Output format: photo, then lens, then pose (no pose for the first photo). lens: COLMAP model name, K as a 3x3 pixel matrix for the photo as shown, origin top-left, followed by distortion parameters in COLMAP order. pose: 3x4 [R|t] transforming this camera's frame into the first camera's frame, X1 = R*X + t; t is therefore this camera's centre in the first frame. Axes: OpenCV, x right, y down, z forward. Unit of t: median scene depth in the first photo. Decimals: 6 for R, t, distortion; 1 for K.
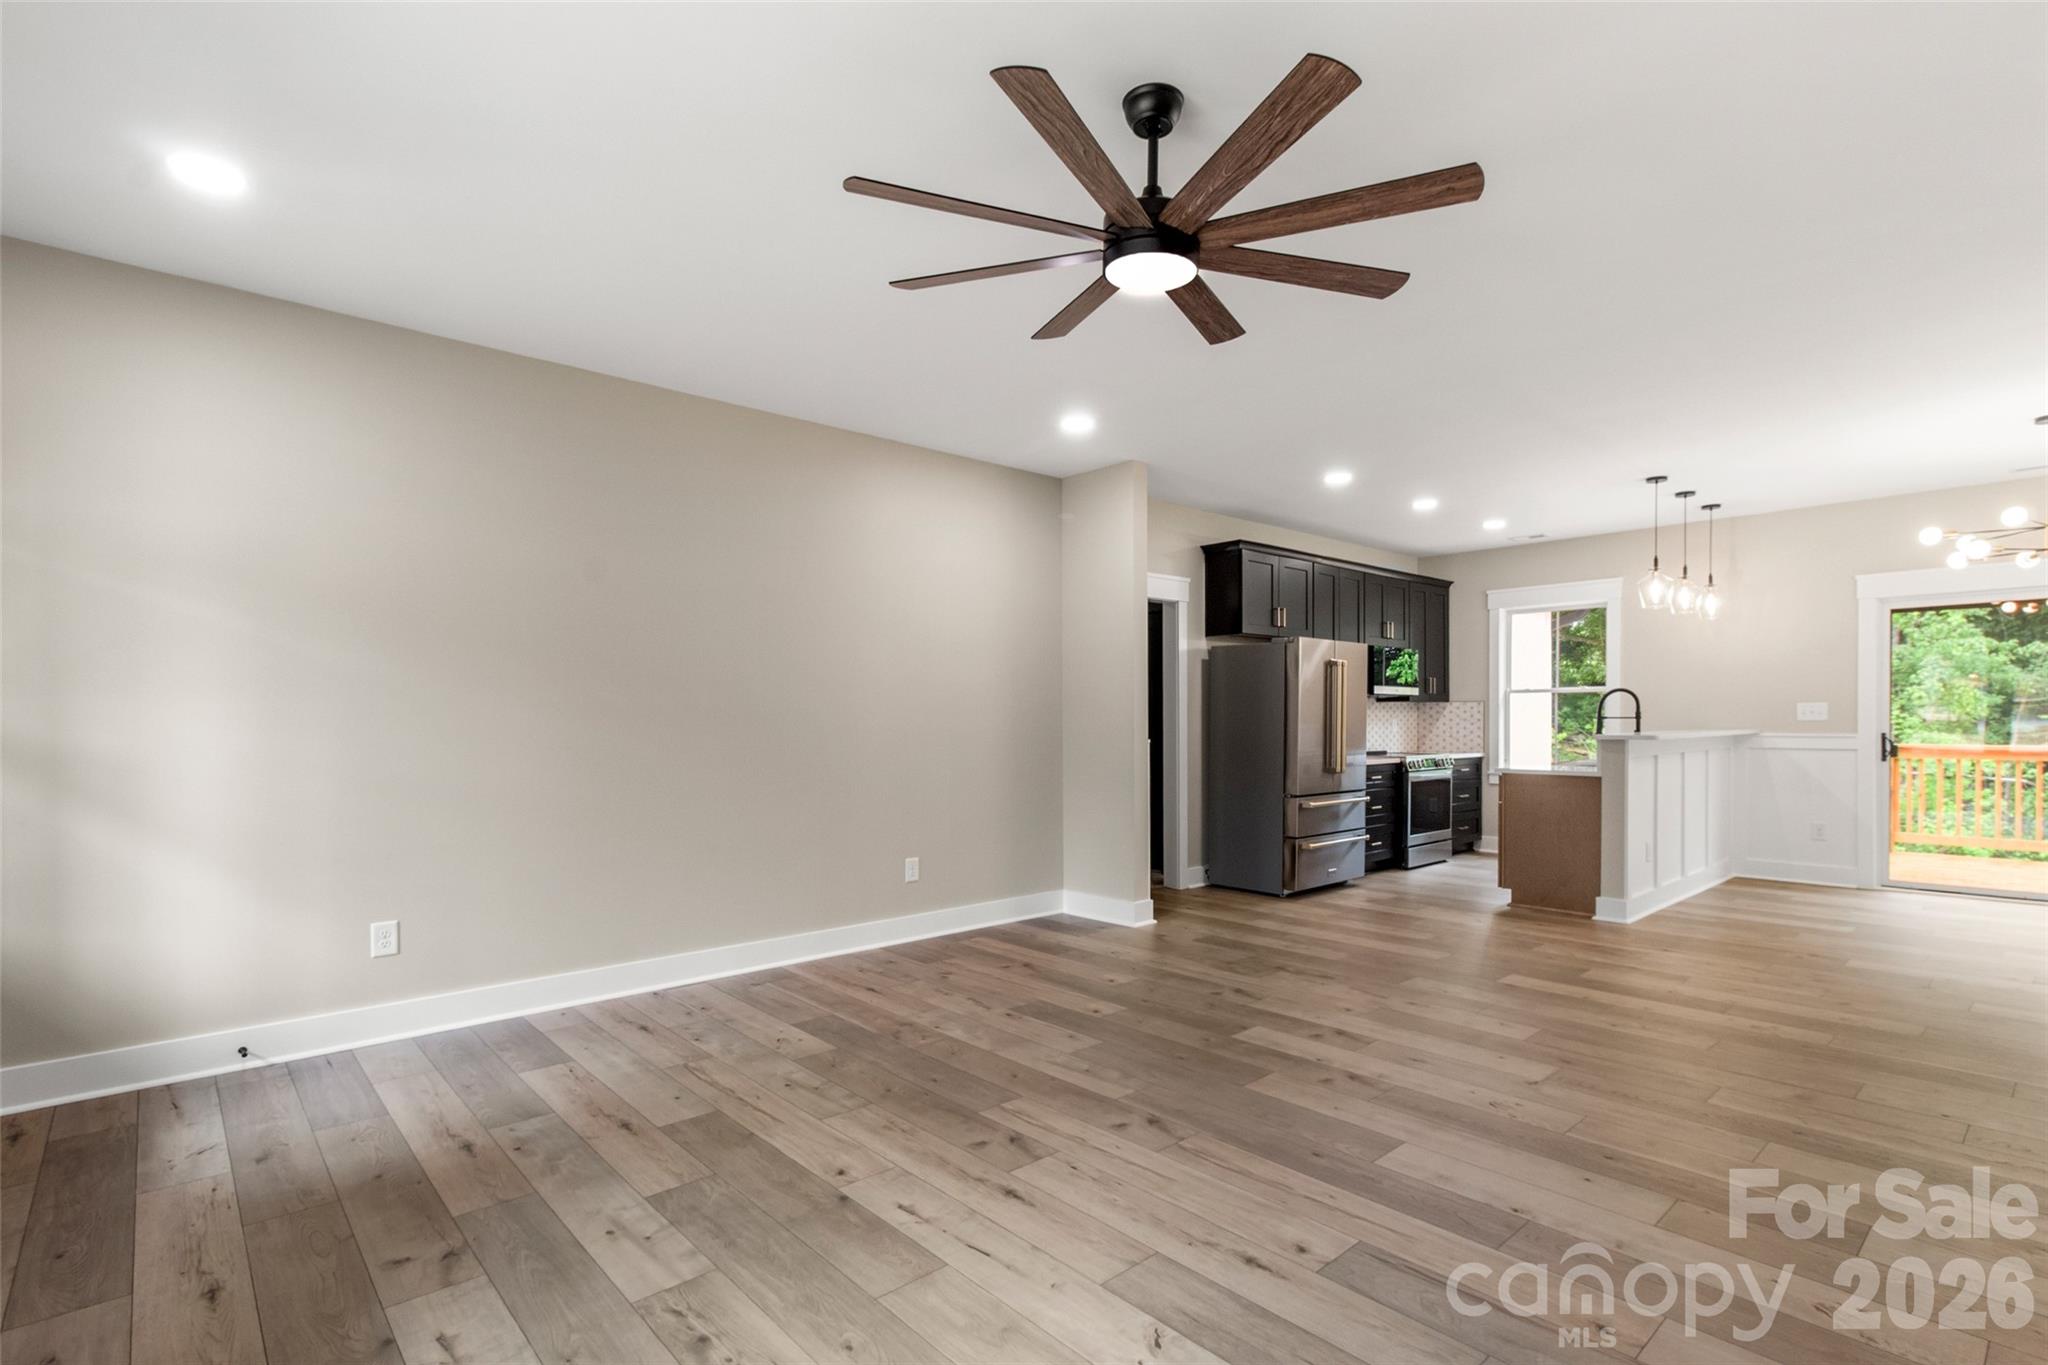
lens RADIAL K [[951.0, 0, 1037.8], [0, 951.0, 702.5], [0, 0, 1]] dist [-0.002893, -0.000162]
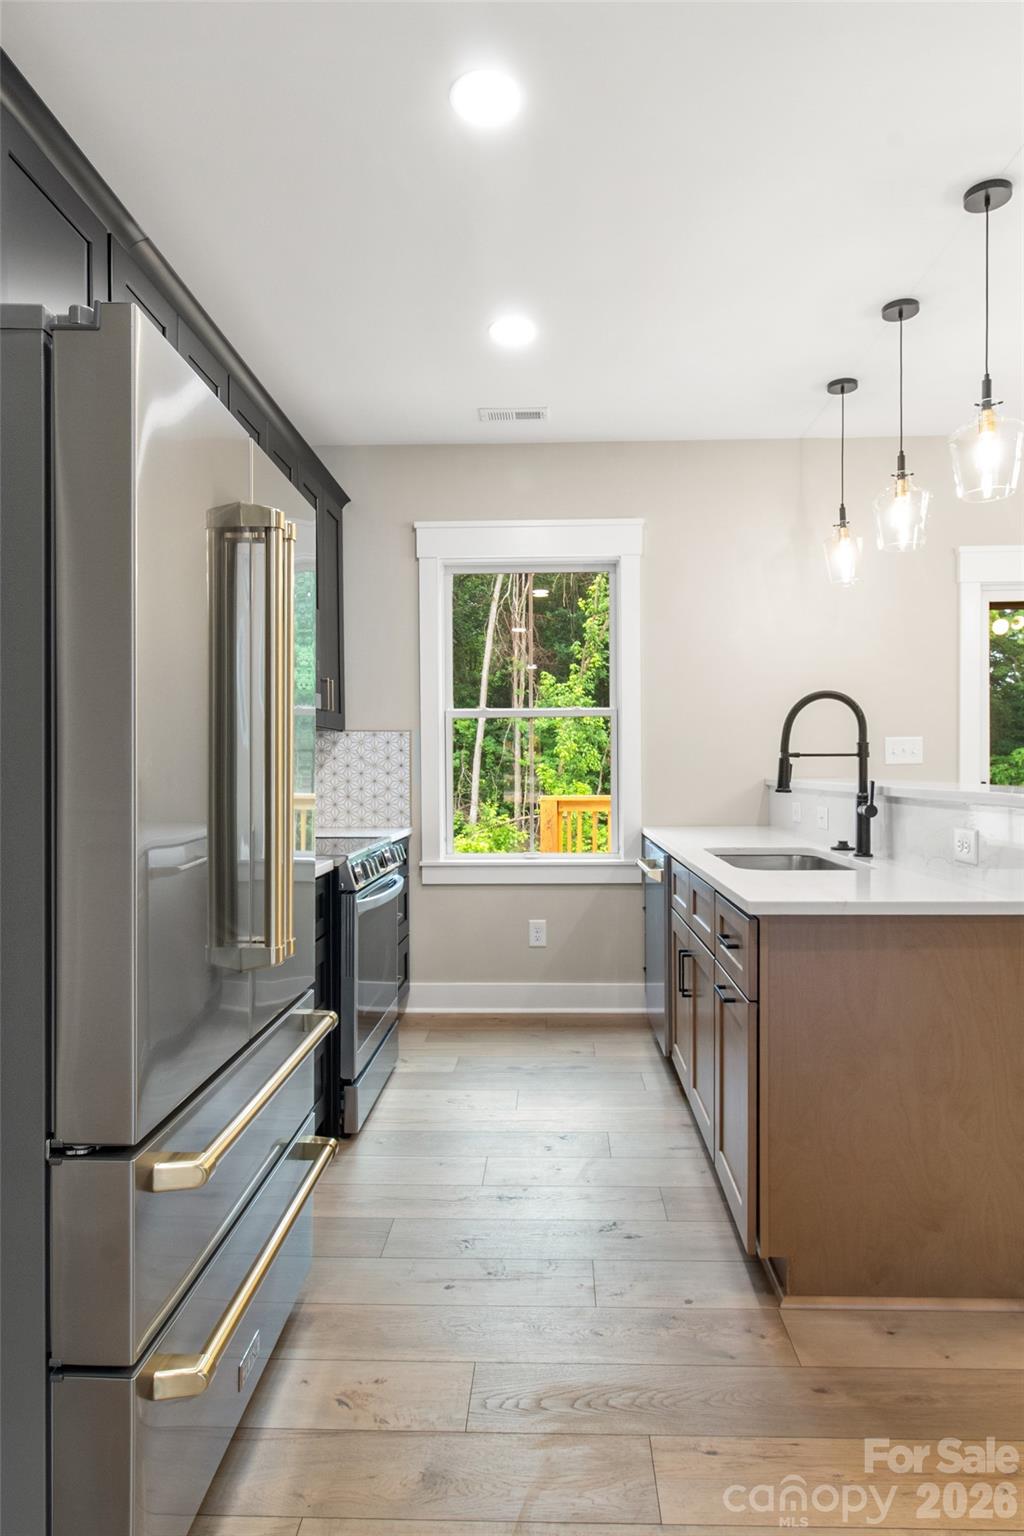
lens RADIAL K [[971.6, 0, 523.9], [0, 971.6, 769.3], [0, 0, 1]] dist [-0.007525, -0.000763]
pose [[0.700542, -0.001509, 0.713610, 0.310220], [-0.009392, 0.999892, 0.011335, 0.034357], [-0.713549, -0.014643, 0.700452, 1.411632]]
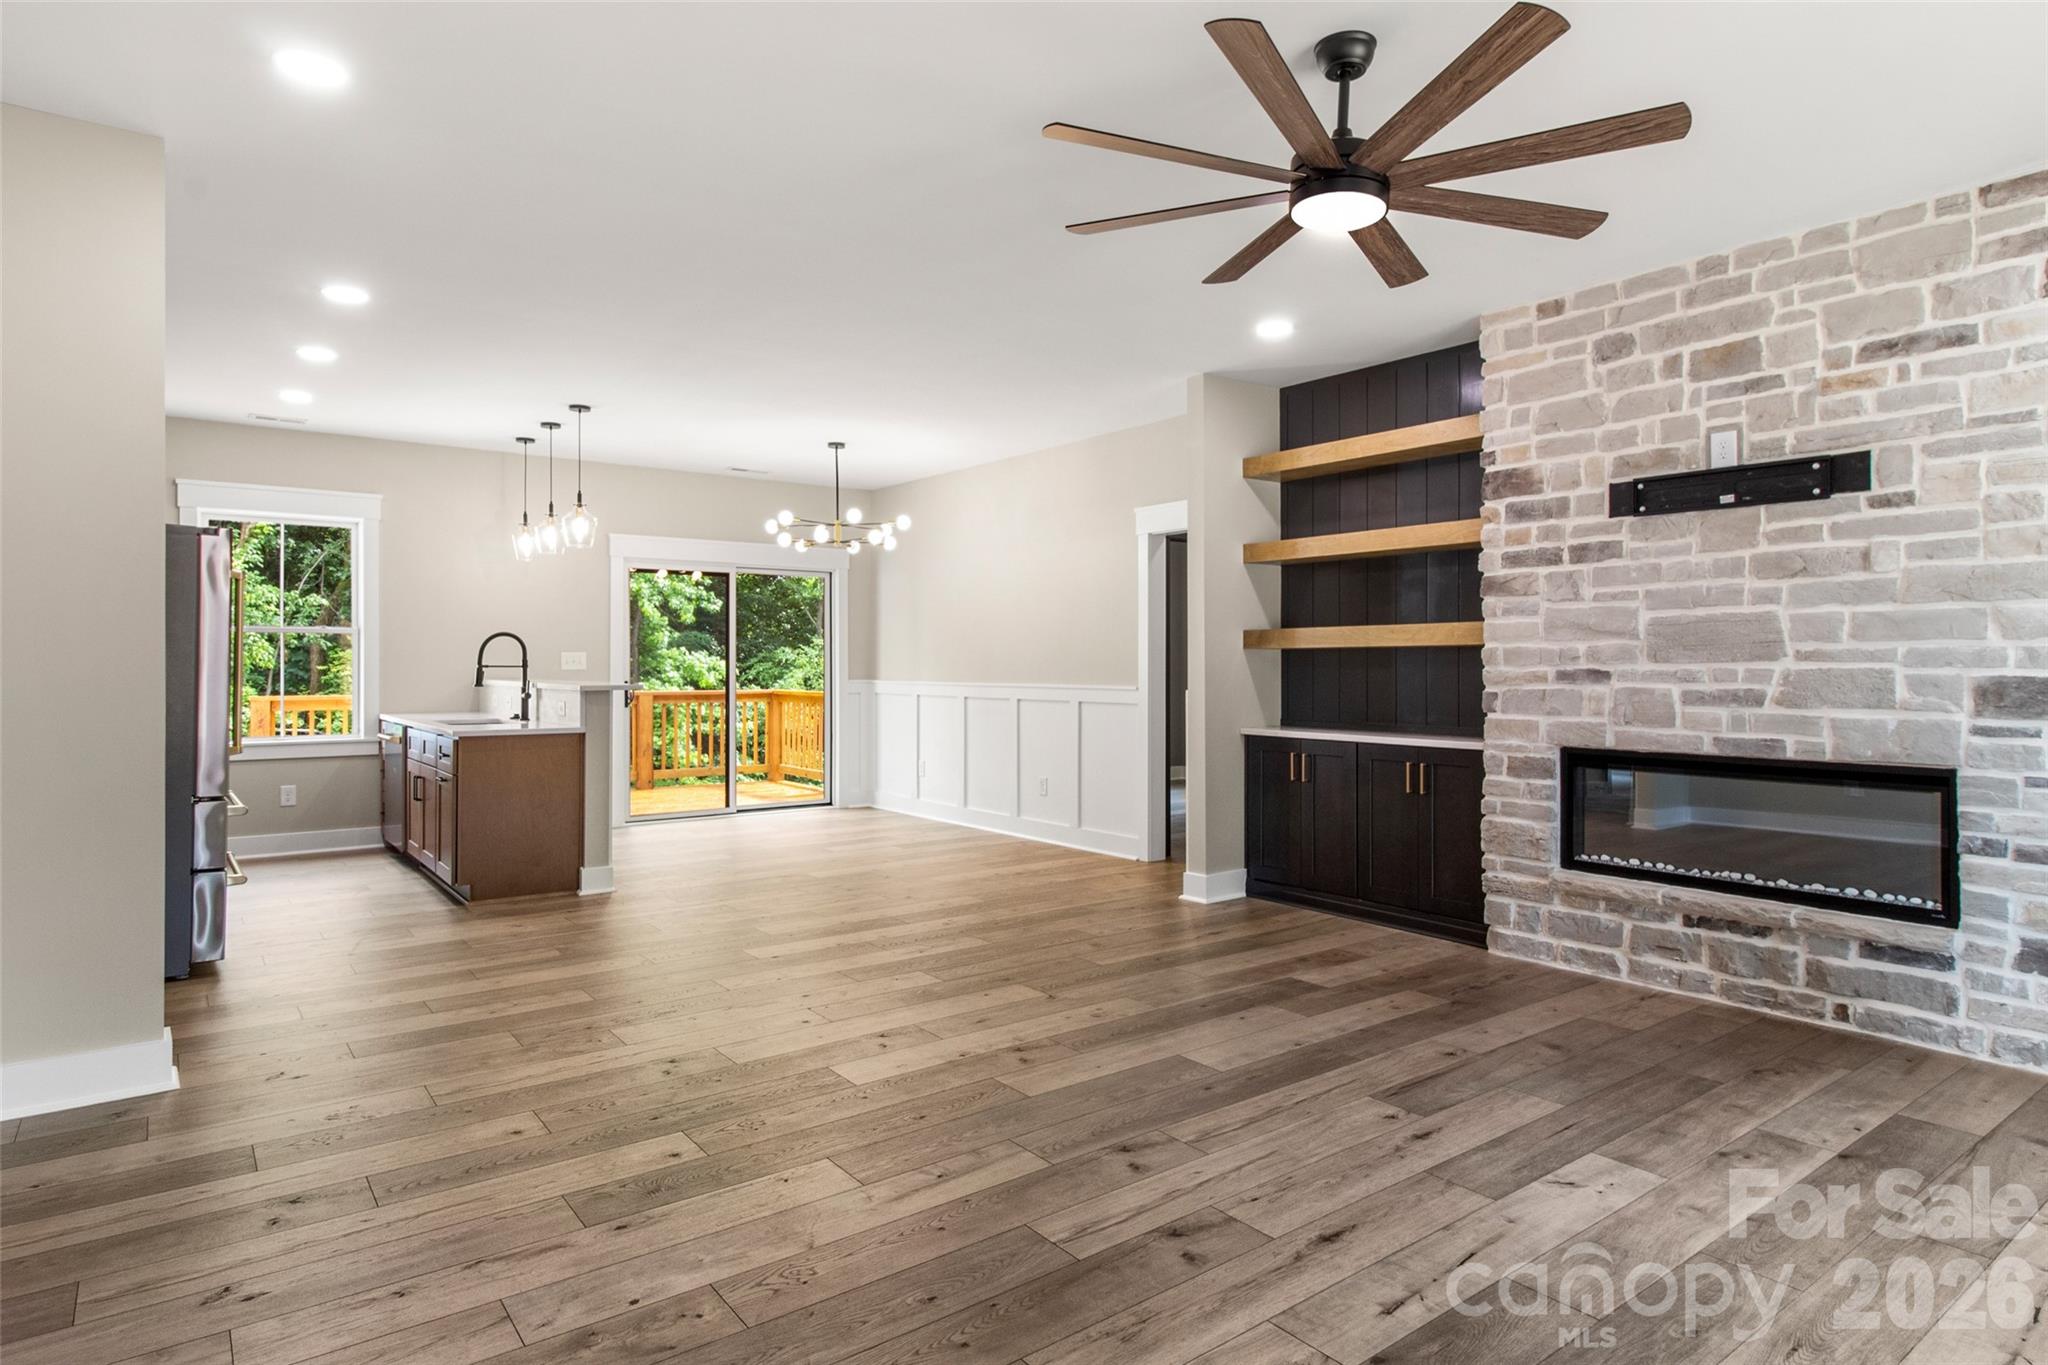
lens RADIAL K [[1134.5, 0, 1045.5], [0, 1134.5, 665.0], [0, 0, 1]] dist [0.003120, 0.000306]
pose [[0.091949, 0.003663, 0.995757, -0.678492], [-0.018728, 0.999823, -0.001949, 0.013176], [-0.995588, -0.018469, 0.092001, 0.756233]]
